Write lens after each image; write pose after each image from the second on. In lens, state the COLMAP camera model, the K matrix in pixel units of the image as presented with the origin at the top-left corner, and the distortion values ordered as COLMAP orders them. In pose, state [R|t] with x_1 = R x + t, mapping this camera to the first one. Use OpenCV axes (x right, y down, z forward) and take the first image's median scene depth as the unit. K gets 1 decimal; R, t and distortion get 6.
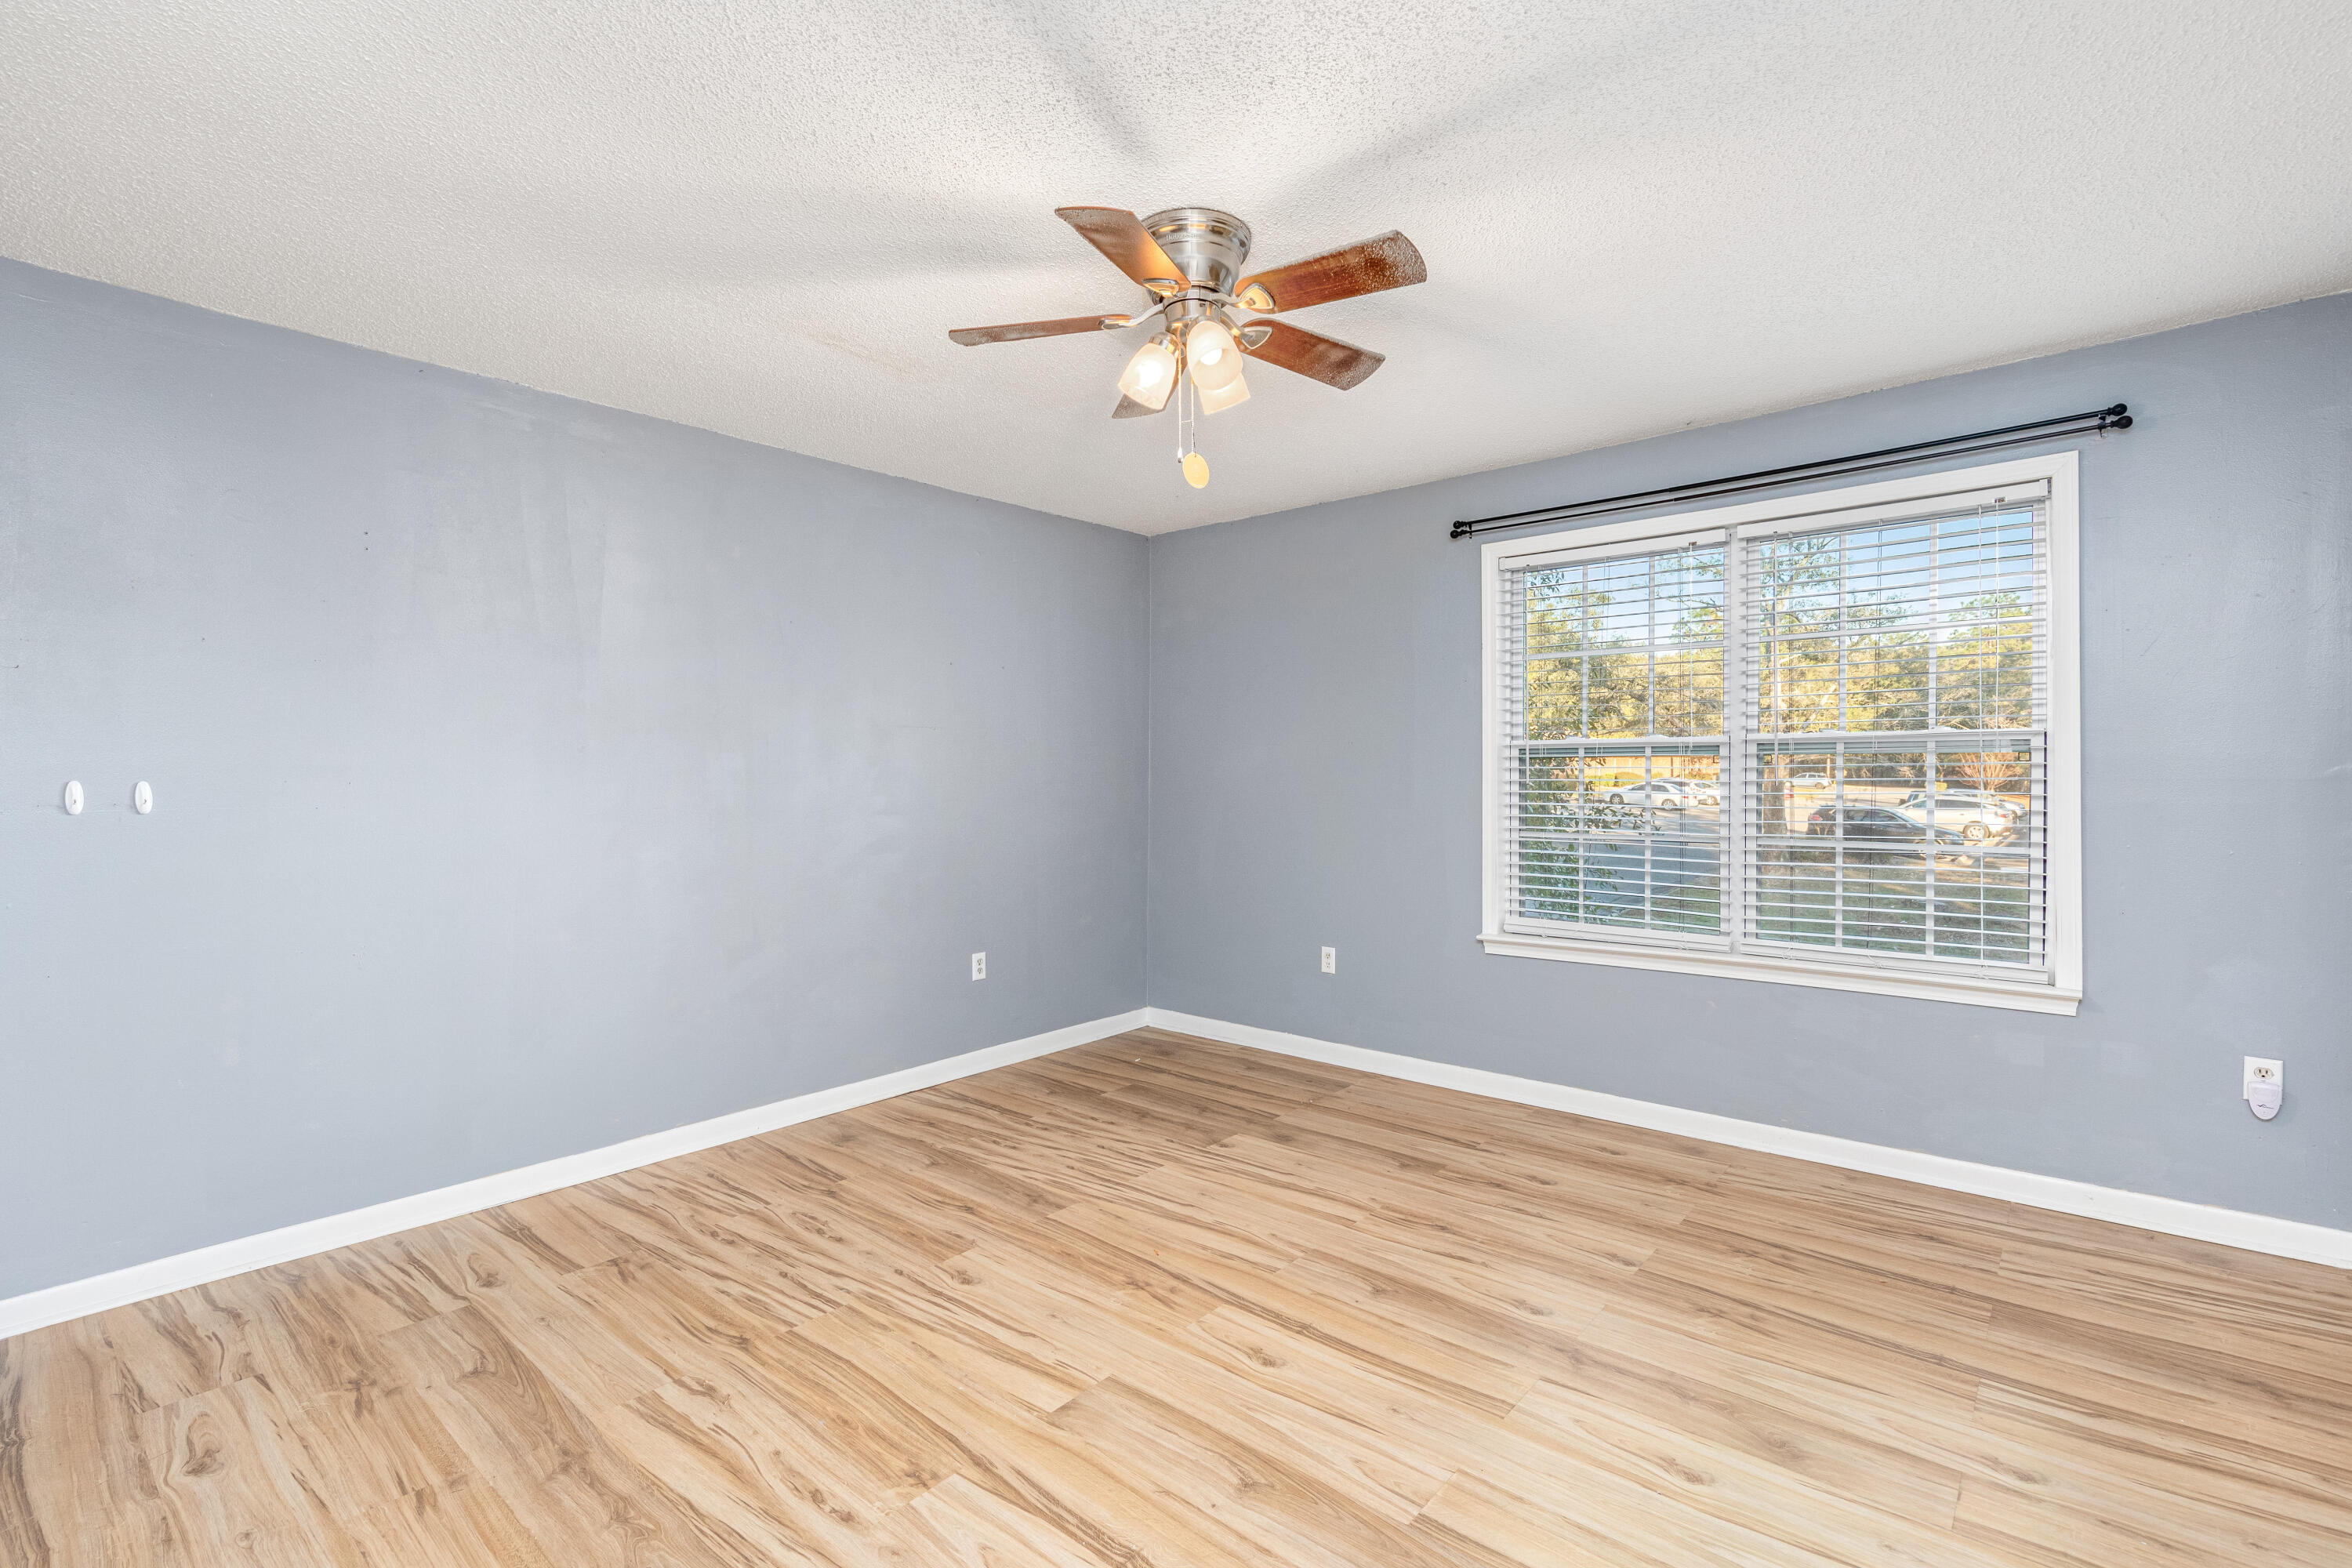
lens RADIAL K [[1112.5, 0, 1192.0], [0, 1112.5, 774.1], [0, 0, 1]] dist [-0.000374, 0.000094]
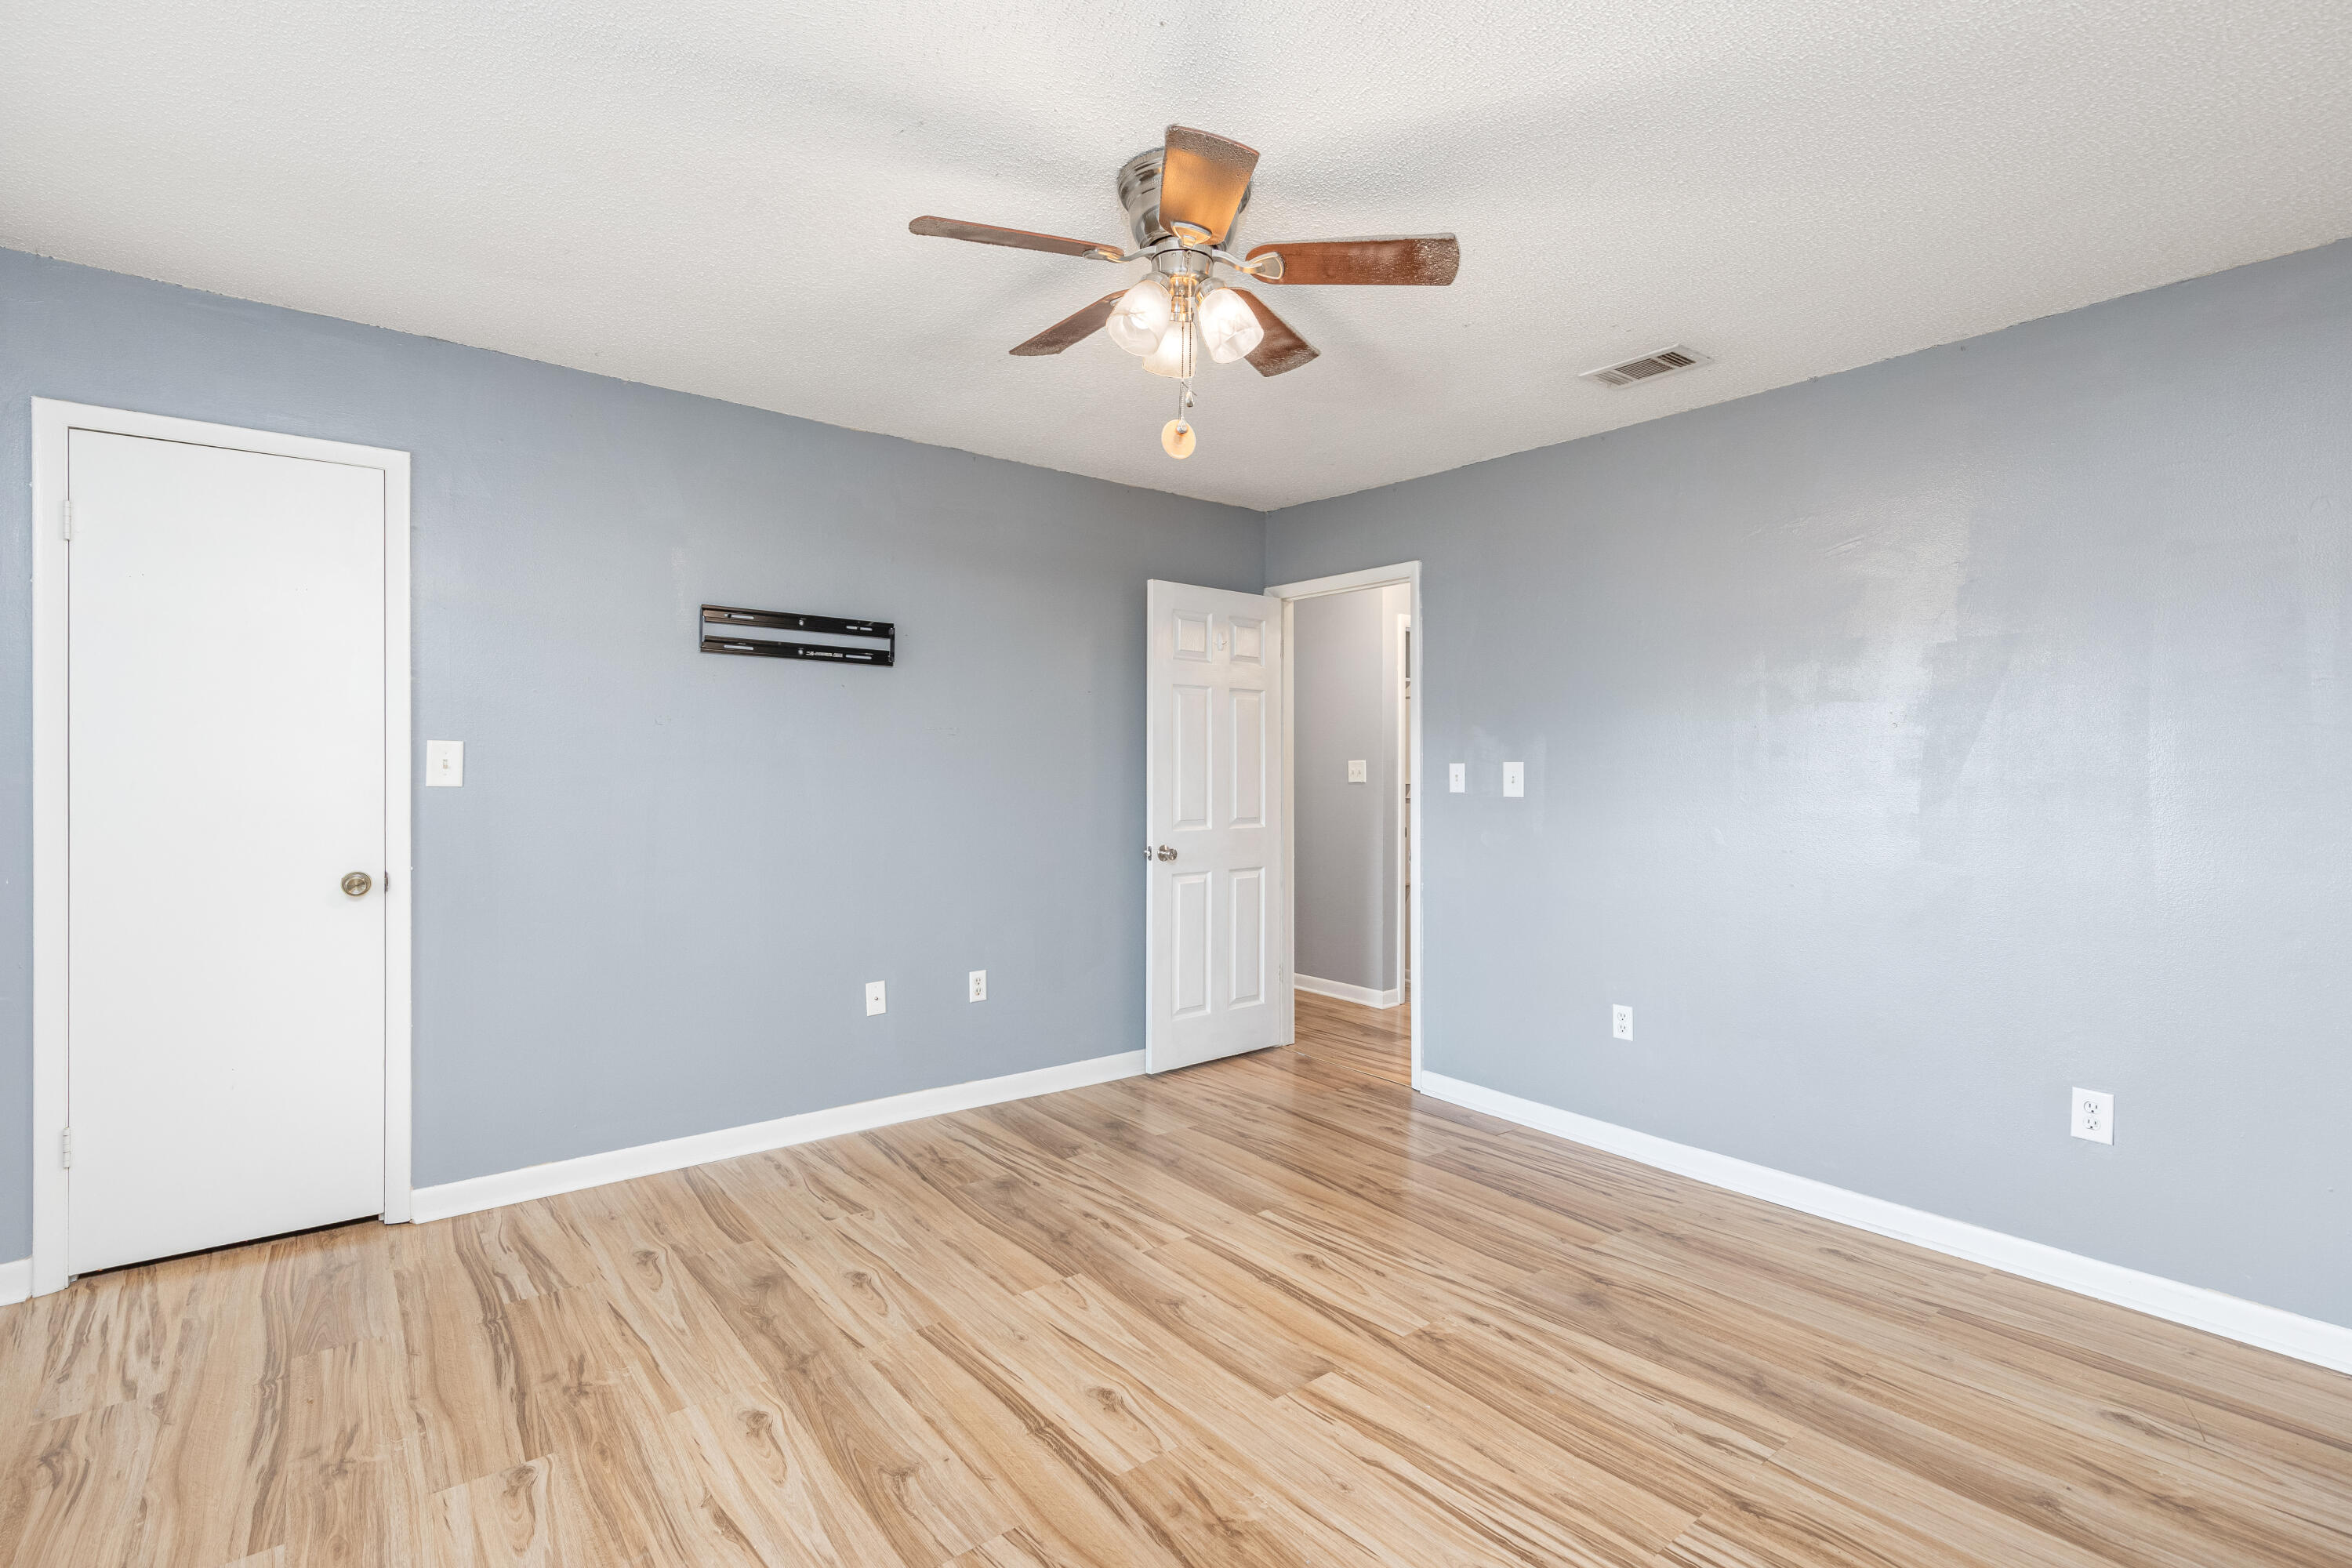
lens RADIAL K [[1112.5, 0, 1192.0], [0, 1112.5, 774.1], [0, 0, 1]] dist [-0.000374, 0.000094]
pose [[-0.984377, -0.001800, 0.176063, -0.174705], [-0.001028, 0.999989, 0.004479, -0.001027], [-0.176069, 0.004228, -0.984369, 1.983397]]
